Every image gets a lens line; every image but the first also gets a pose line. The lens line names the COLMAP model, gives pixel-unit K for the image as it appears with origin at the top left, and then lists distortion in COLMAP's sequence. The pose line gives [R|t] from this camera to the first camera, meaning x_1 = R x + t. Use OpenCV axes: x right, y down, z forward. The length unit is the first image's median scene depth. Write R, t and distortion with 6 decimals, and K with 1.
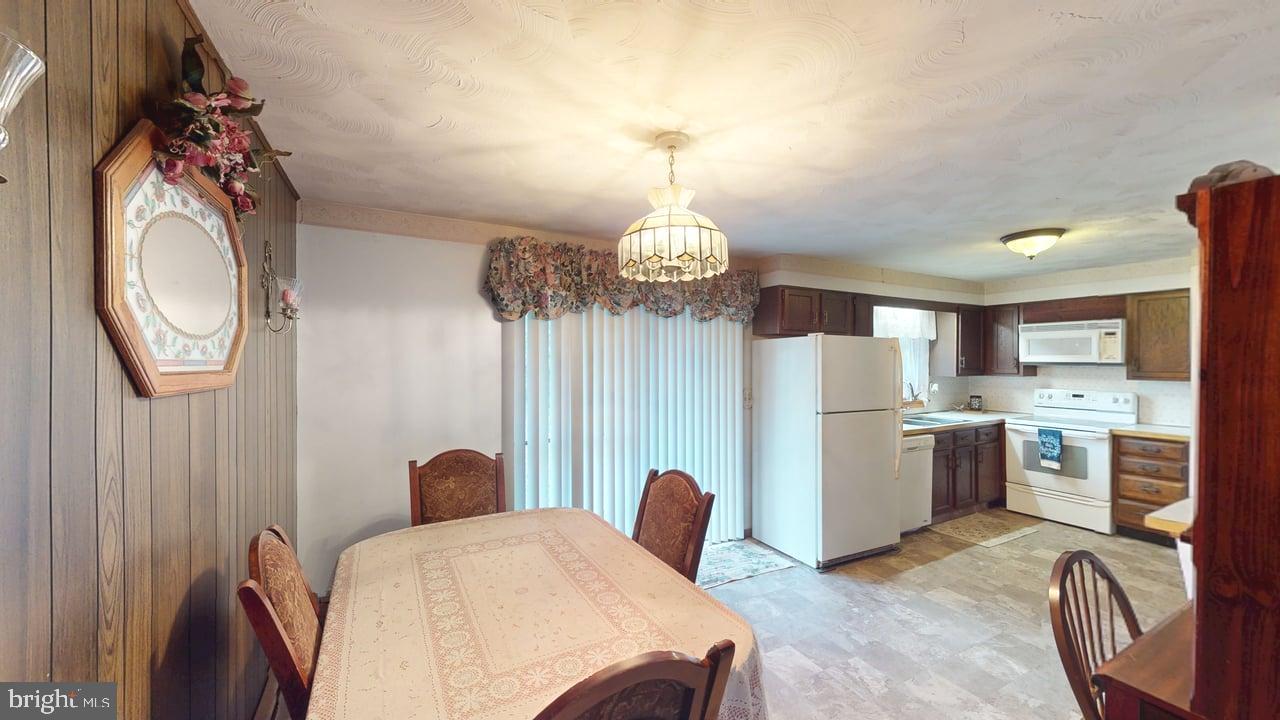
lens RADIAL K [[473.3, 0, 642.4], [0, 473.3, 363.5], [0, 0, 1]] dist [0.003350, -0.000414]
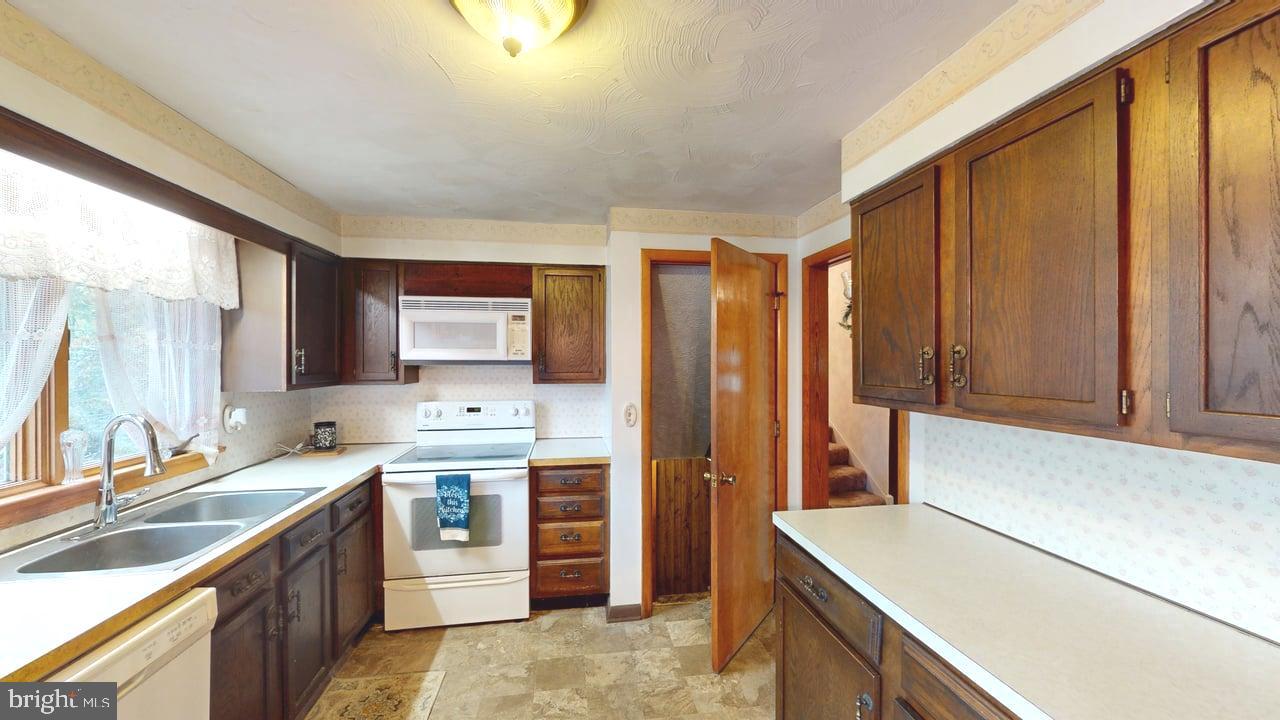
lens RADIAL K [[473.3, 0, 641.1], [0, 473.3, 359.6], [0, 0, 1]] dist [0.003350, -0.000414]
pose [[0.342439, 0.000251, 0.939540, 0.384298], [0.011367, 0.999926, -0.004410, 0.002385], [-0.939471, 0.012190, 0.342411, 0.573554]]
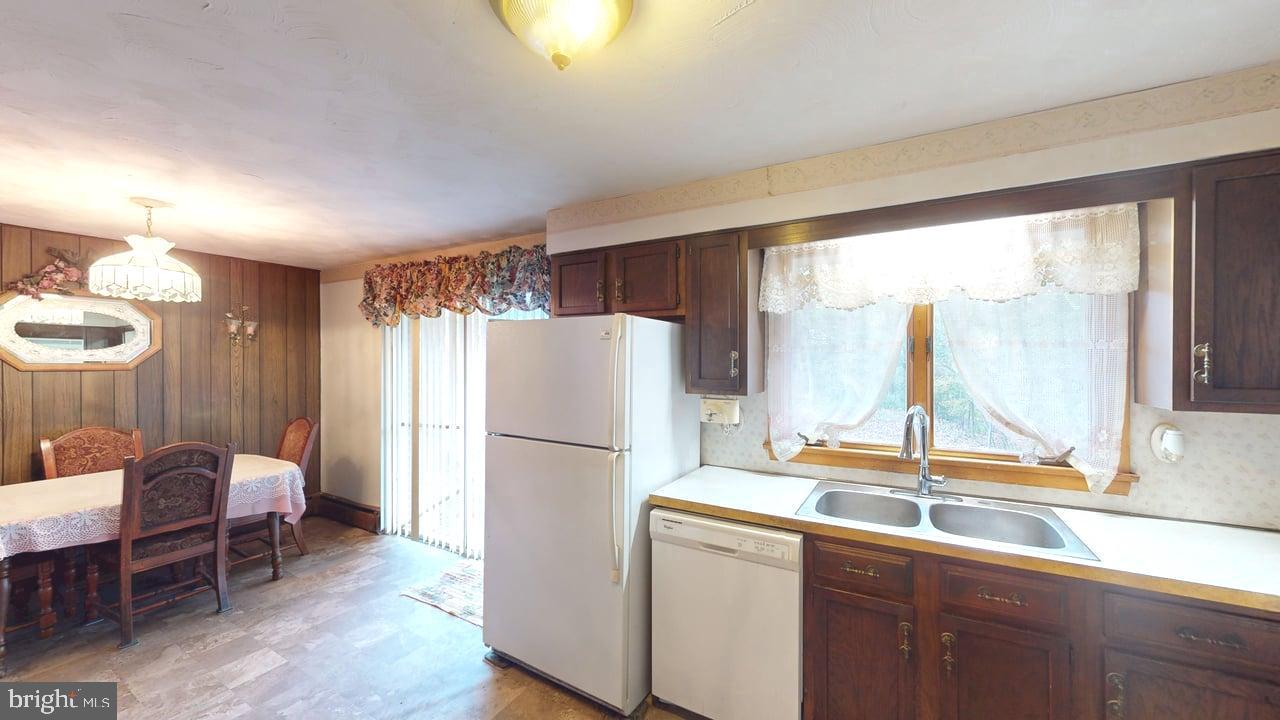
lens RADIAL K [[473.3, 0, 636.5], [0, 473.3, 365.7], [0, 0, 1]] dist [0.003350, -0.000414]
pose [[0.513982, 0.007370, -0.857769, 0.819106], [-0.007626, 0.999963, 0.004022, 0.000587], [0.857767, 0.004474, 0.514019, 0.619561]]
